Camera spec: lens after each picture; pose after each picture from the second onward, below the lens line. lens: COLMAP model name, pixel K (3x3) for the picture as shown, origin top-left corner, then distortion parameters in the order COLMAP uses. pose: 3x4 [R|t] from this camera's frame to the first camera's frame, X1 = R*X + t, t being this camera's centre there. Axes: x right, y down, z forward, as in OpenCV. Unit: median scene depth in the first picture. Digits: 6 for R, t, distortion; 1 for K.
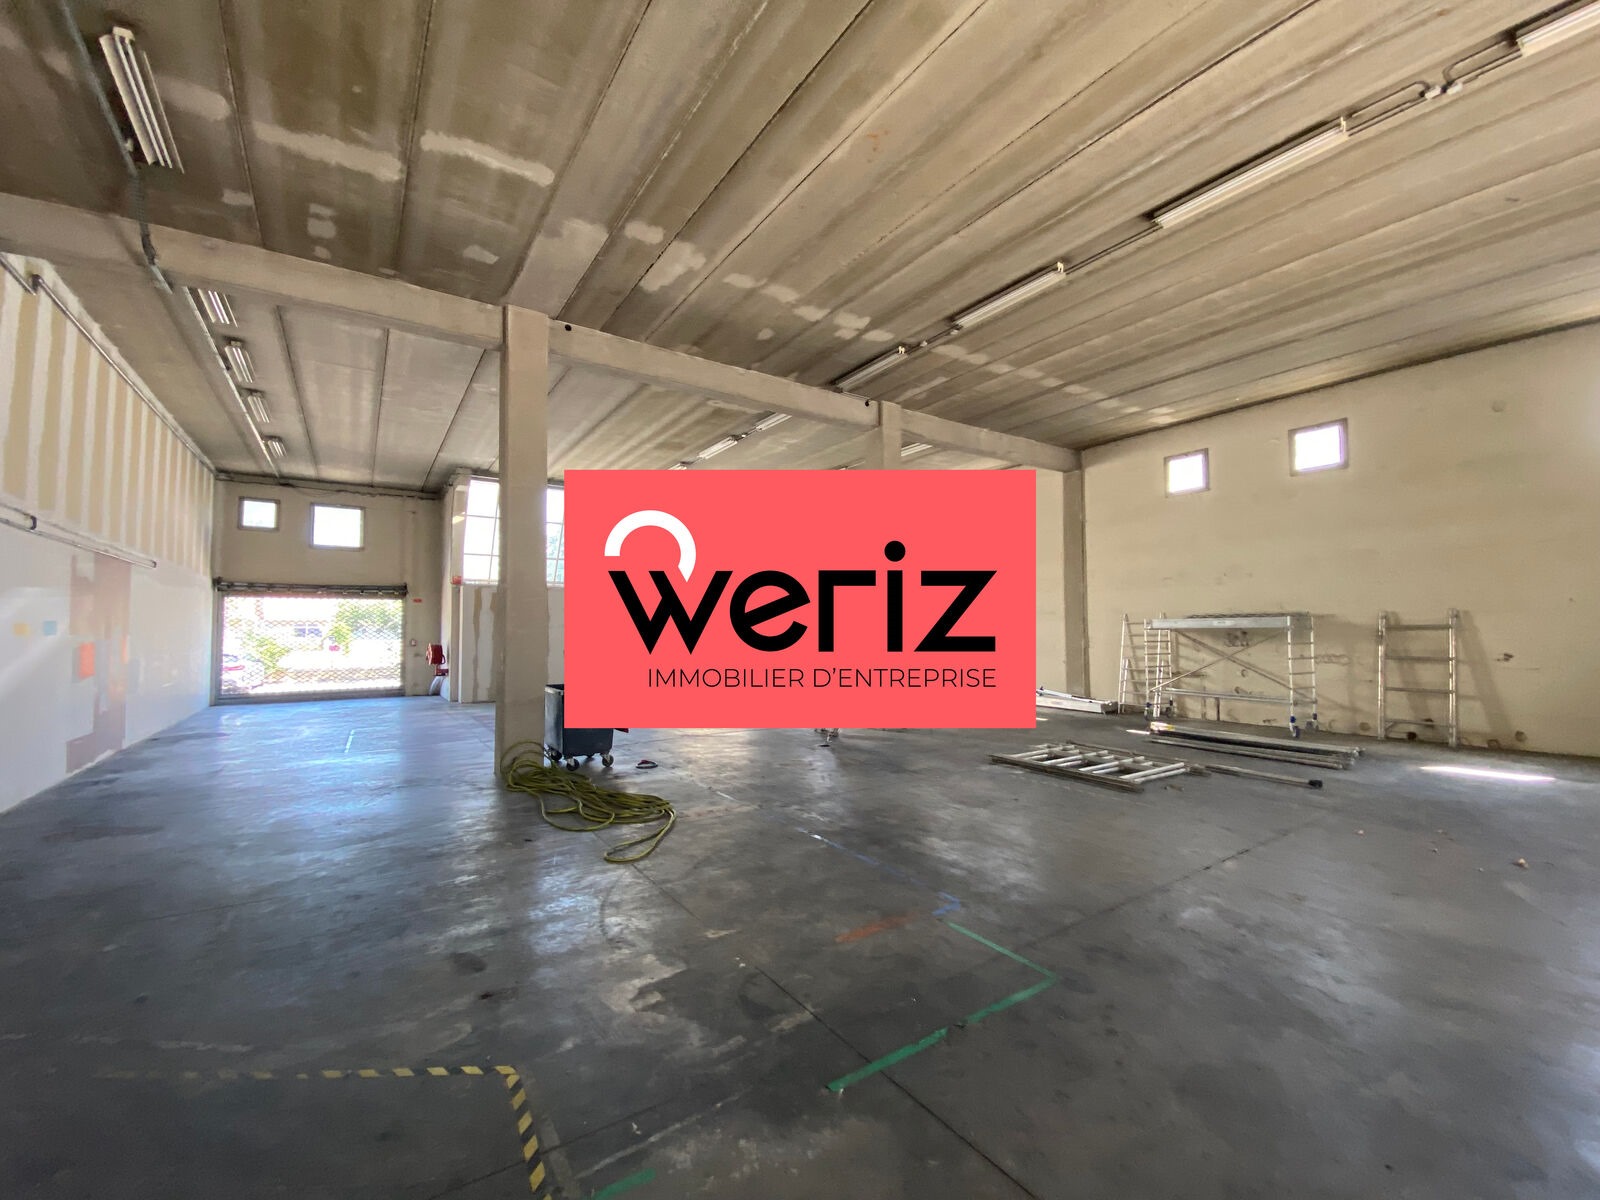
lens RADIAL K [[654.5, 0, 797.3], [0, 654.5, 604.4], [0, 0, 1]] dist [0.020019, -0.021076]
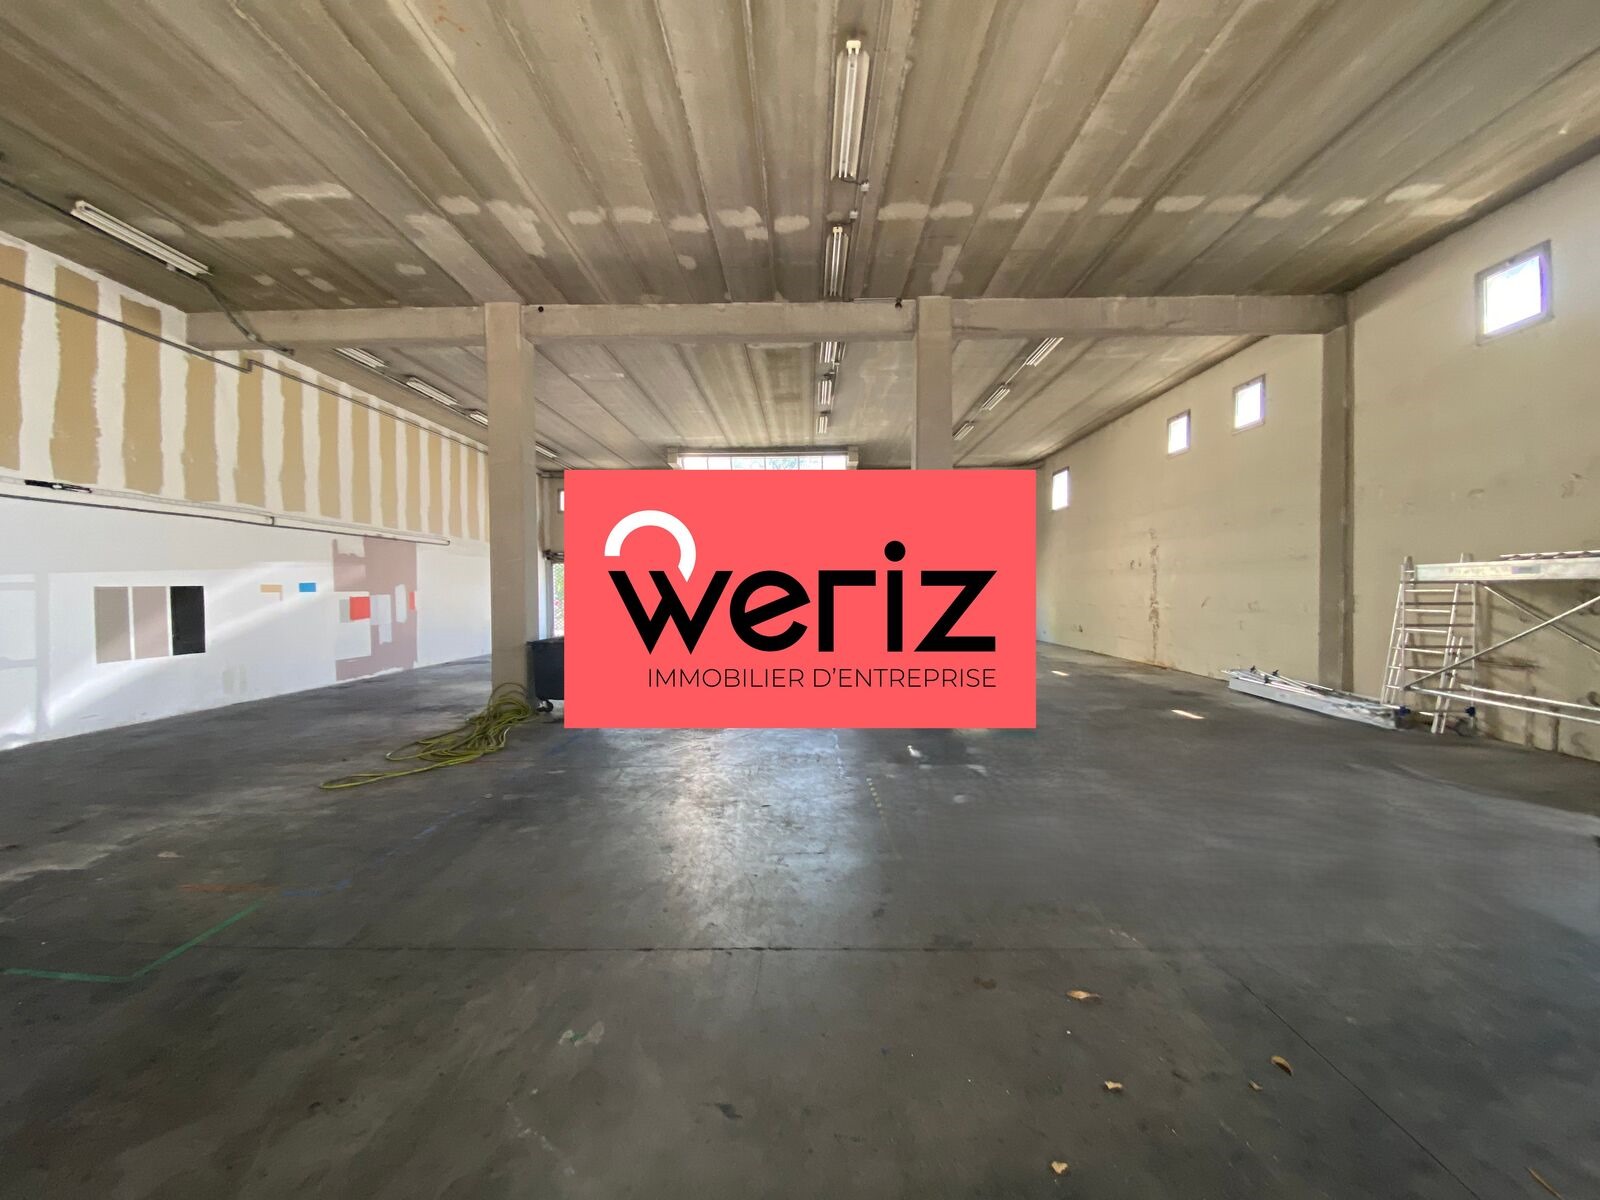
lens RADIAL K [[654.5, 0, 797.3], [0, 654.5, 604.4], [0, 0, 1]] dist [0.020019, -0.021076]
pose [[0.820936, 0.011883, -0.570897, 0.549556], [0.026407, 0.997924, 0.058744, 0.011932], [0.570410, -0.063301, 0.818917, 0.281794]]
